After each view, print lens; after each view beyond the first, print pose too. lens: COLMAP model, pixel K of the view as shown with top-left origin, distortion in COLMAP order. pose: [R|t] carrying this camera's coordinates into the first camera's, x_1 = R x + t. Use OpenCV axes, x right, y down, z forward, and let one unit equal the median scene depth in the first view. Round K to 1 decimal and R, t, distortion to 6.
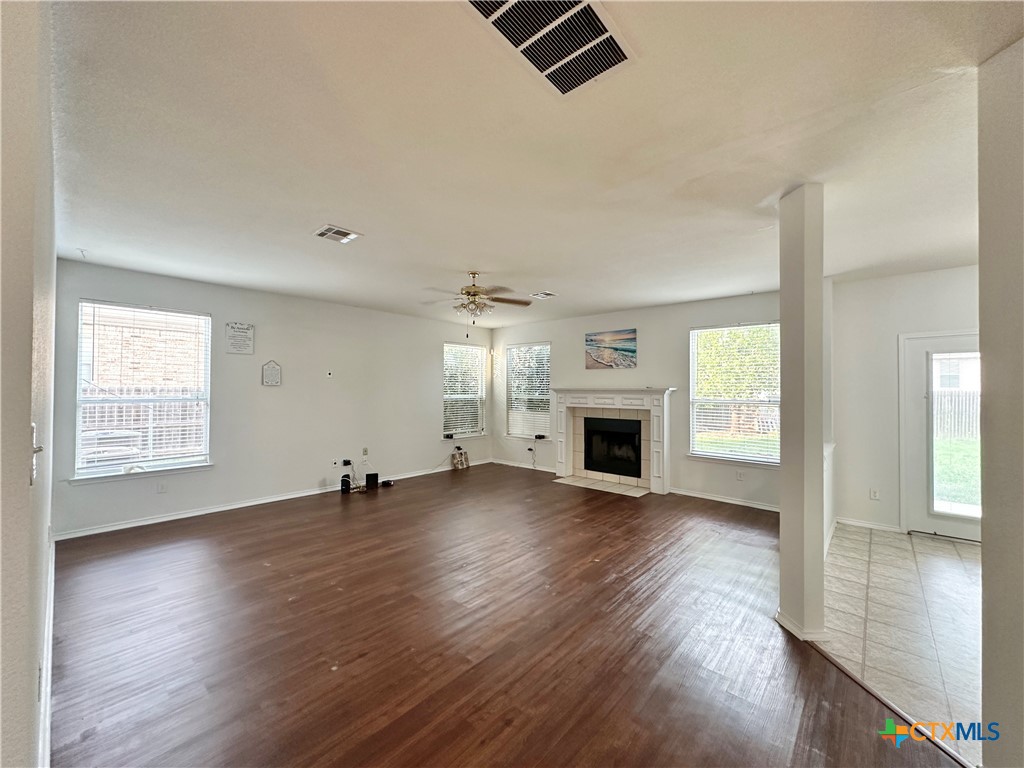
lens RADIAL K [[407.2, 0, 512.0], [0, 407.2, 384.0], [0, 0, 1]] dist [-0.000222, -0.000036]
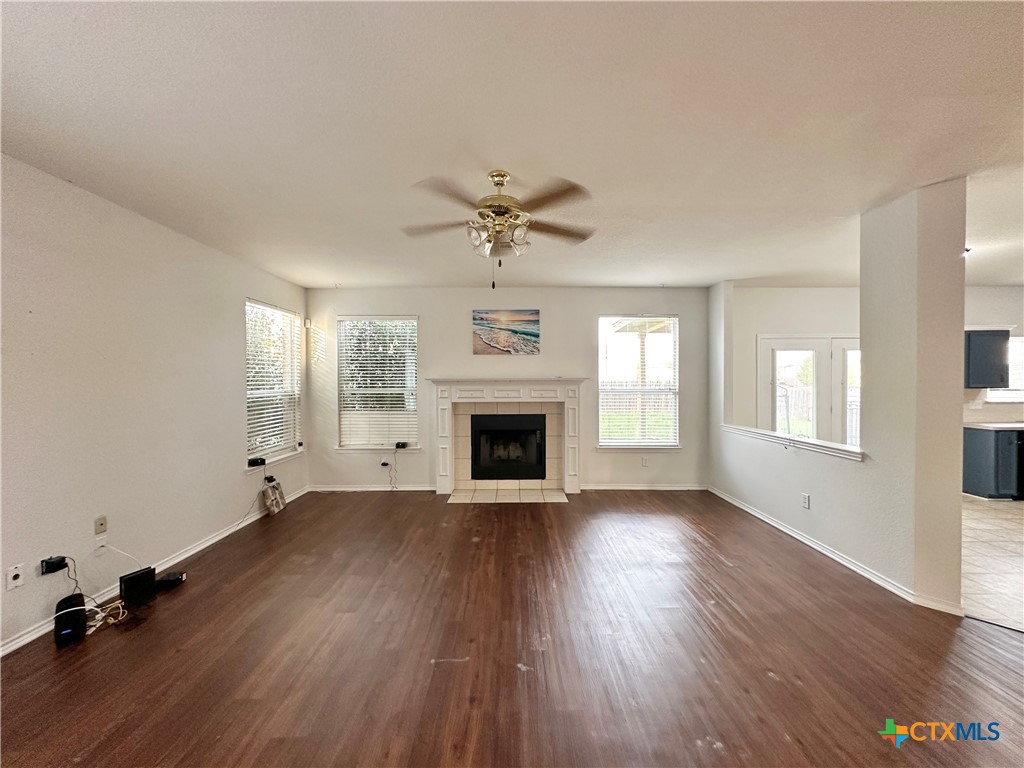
lens RADIAL K [[407.2, 0, 512.0], [0, 407.2, 384.0], [0, 0, 1]] dist [-0.000222, -0.000036]
pose [[0.744456, -0.012989, 0.667545, -0.297713], [-0.001083, 0.999786, 0.020662, 0.004923], [-0.667671, -0.016105, 0.744282, 0.356330]]
